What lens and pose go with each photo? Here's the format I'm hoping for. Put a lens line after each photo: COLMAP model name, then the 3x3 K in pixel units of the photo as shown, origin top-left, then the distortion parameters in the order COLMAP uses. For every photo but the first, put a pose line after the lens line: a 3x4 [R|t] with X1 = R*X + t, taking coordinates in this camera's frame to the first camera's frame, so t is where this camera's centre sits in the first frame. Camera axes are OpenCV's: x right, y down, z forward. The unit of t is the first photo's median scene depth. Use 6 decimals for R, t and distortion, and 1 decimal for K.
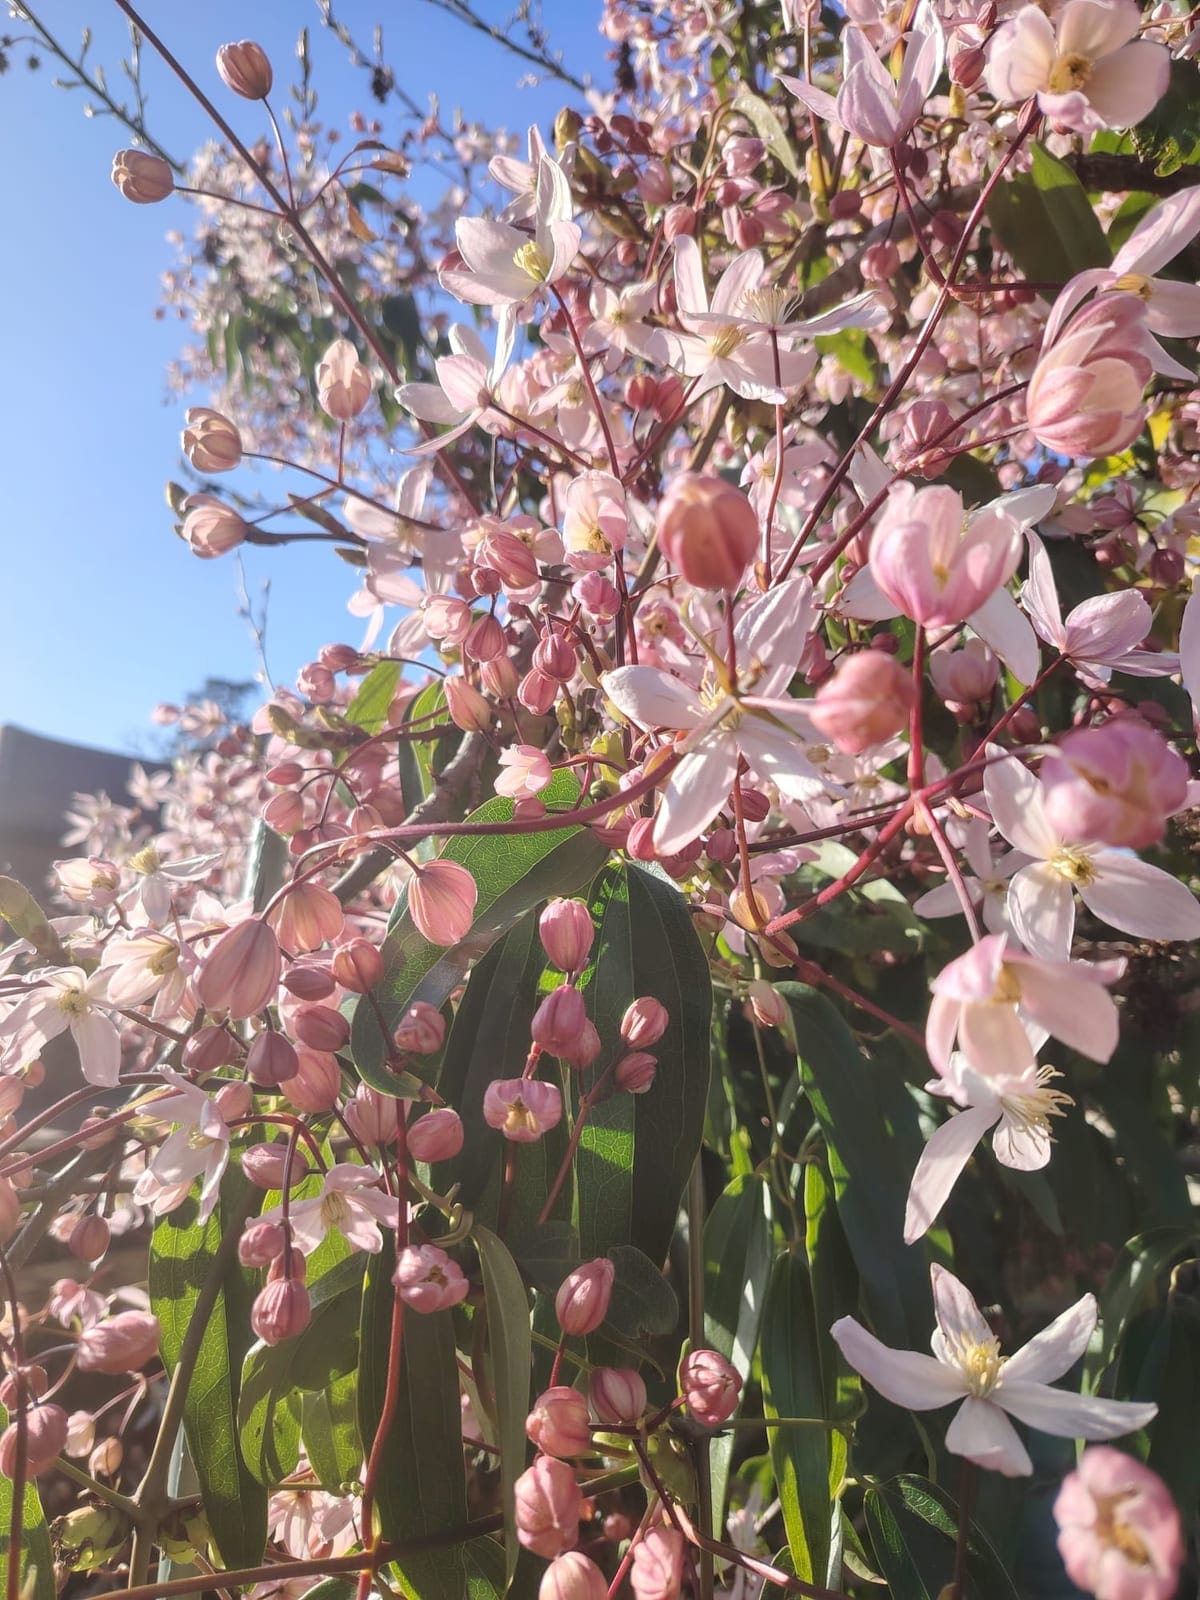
lens RADIAL K [[1125.4, 0, 600.2], [0, 1125.4, 869.3], [0, 0, 1]] dist [-0.004423, -0.007567]
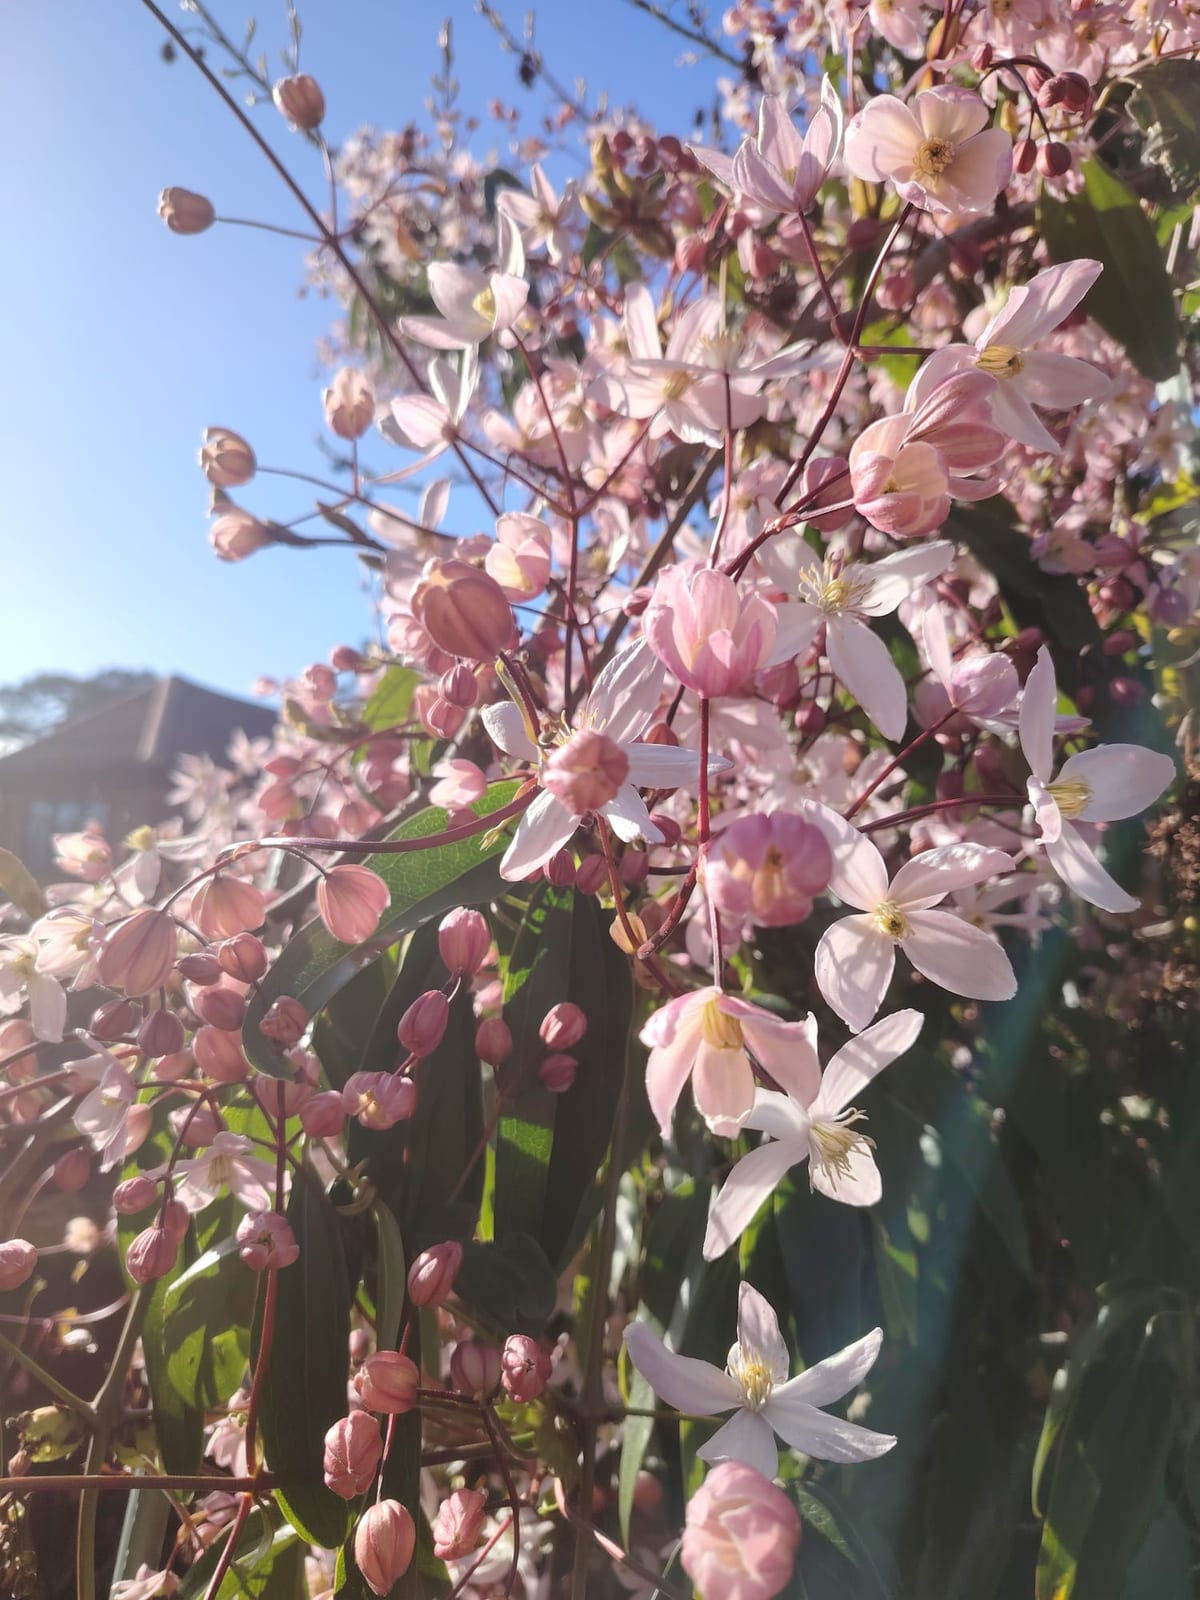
lens RADIAL K [[1134.3, 0, 600.3], [0, 1134.3, 871.2], [0, 0, 1]] dist [-0.011813, -0.004497]
pose [[0.989839, 0.073896, -0.121480, 0.188674], [-0.071328, 0.997130, 0.025366, -0.038645], [0.123006, -0.016443, 0.992270, -0.052142]]
